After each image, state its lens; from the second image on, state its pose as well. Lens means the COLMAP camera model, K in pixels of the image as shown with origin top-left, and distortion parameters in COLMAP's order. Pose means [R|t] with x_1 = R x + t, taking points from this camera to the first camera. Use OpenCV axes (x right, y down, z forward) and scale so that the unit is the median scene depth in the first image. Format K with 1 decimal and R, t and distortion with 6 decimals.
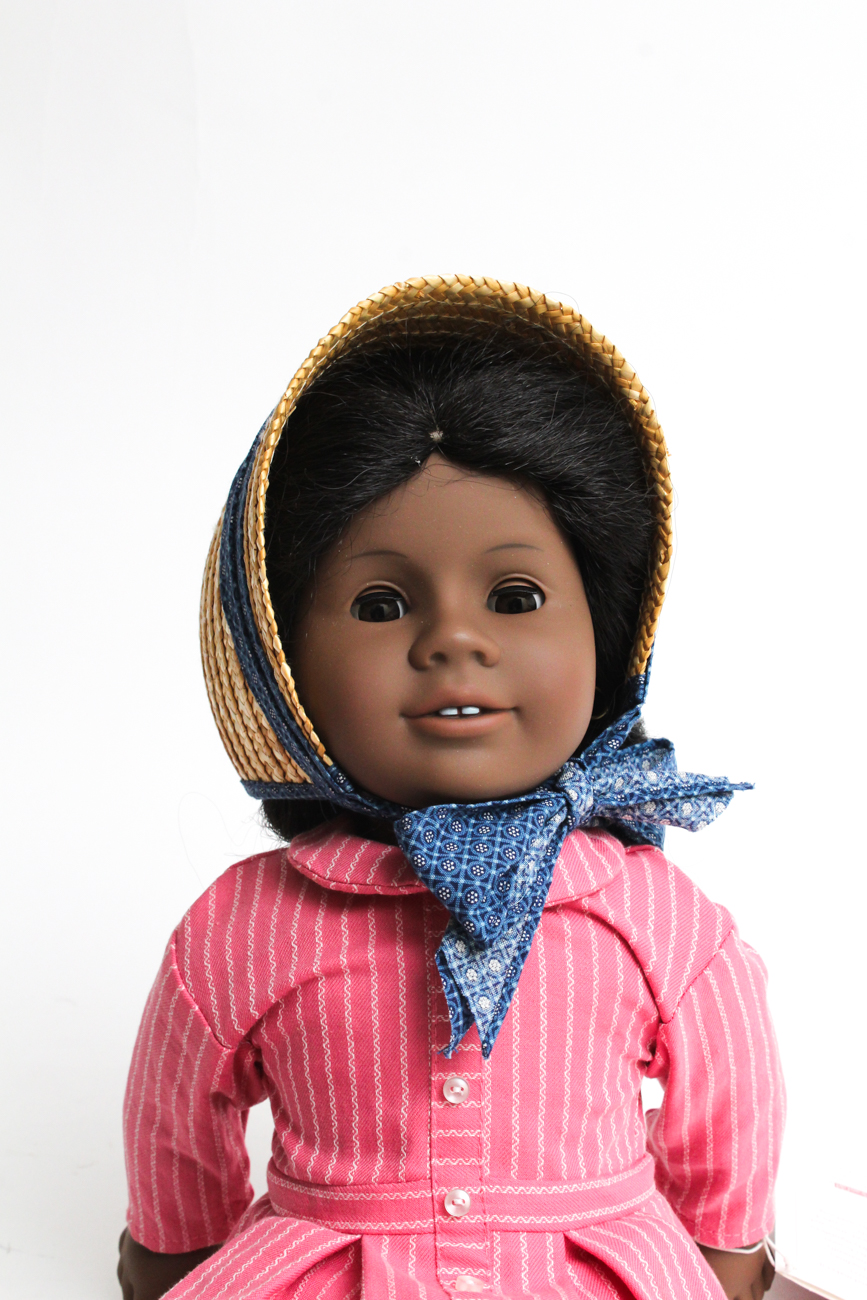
lens RADIAL K [[2336.3, 0, 433.5], [0, 2336.3, 650.0], [0, 0, 1]] dist [0.046107, 0.112290]
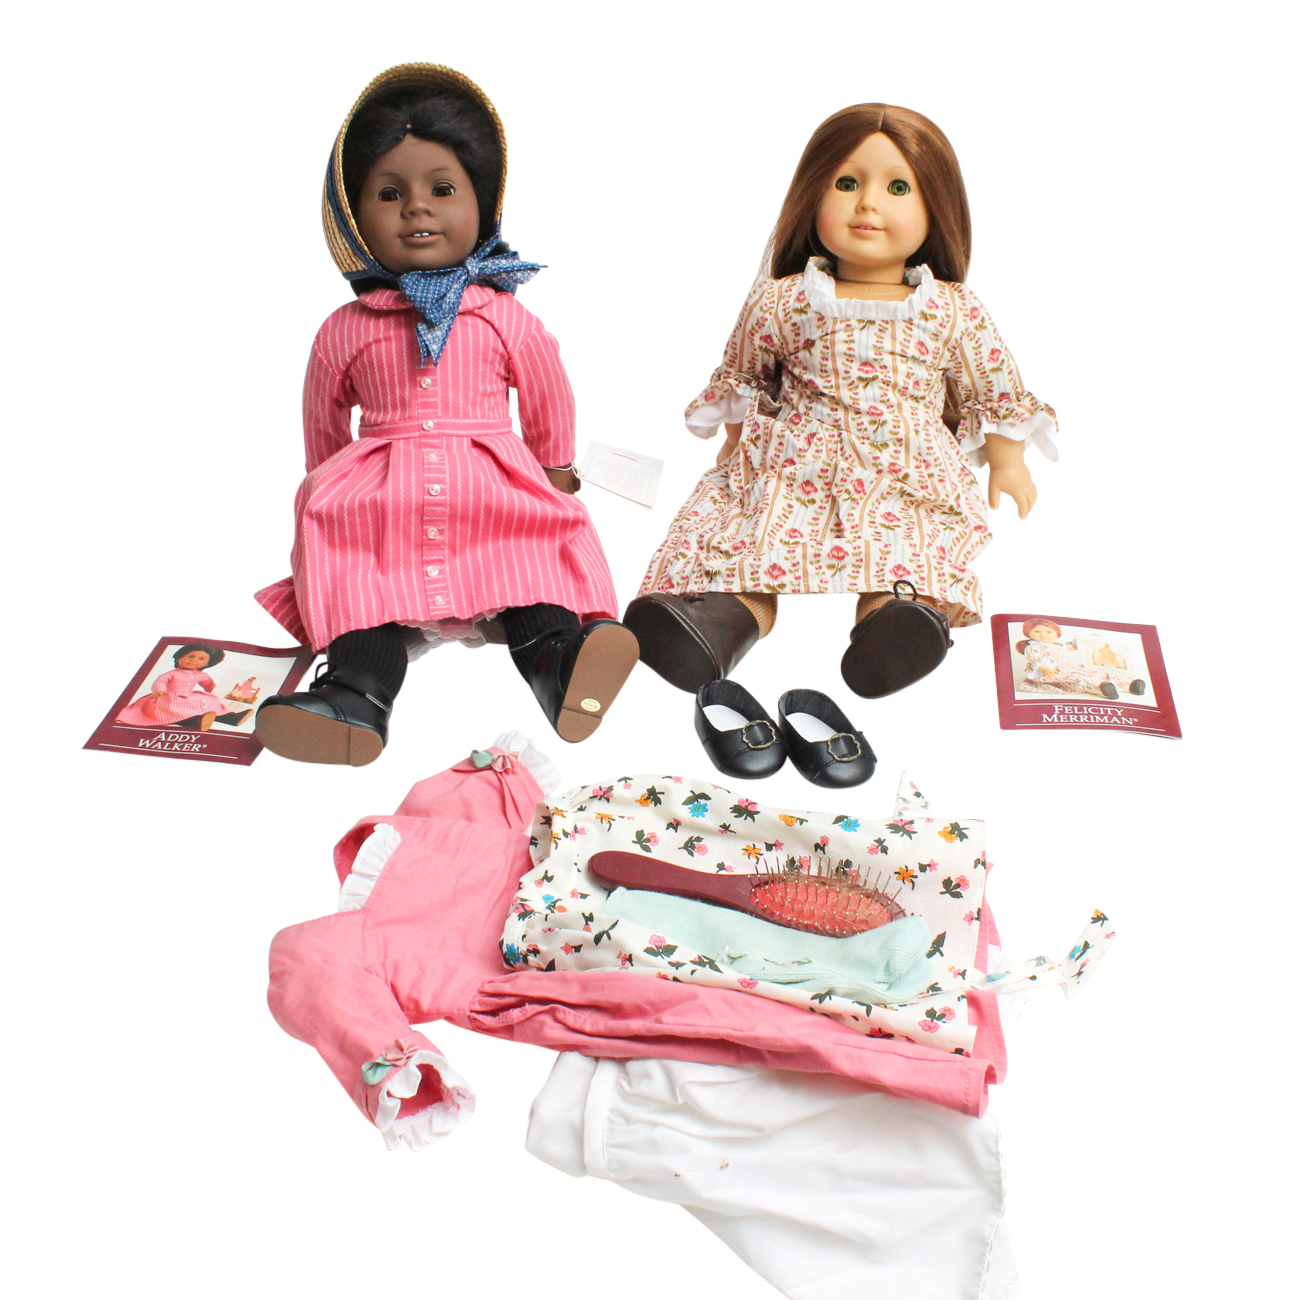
lens RADIAL K [[2416.3, 0, 650.0], [0, 2416.3, 650.0], [0, 0, 1]] dist [-0.030364, -0.188156]
pose [[0.999340, -0.036257, 0.002078, 0.234067], [0.035811, 0.993321, 0.109686, 0.192542], [-0.006041, -0.109540, 0.993964, -1.639193]]
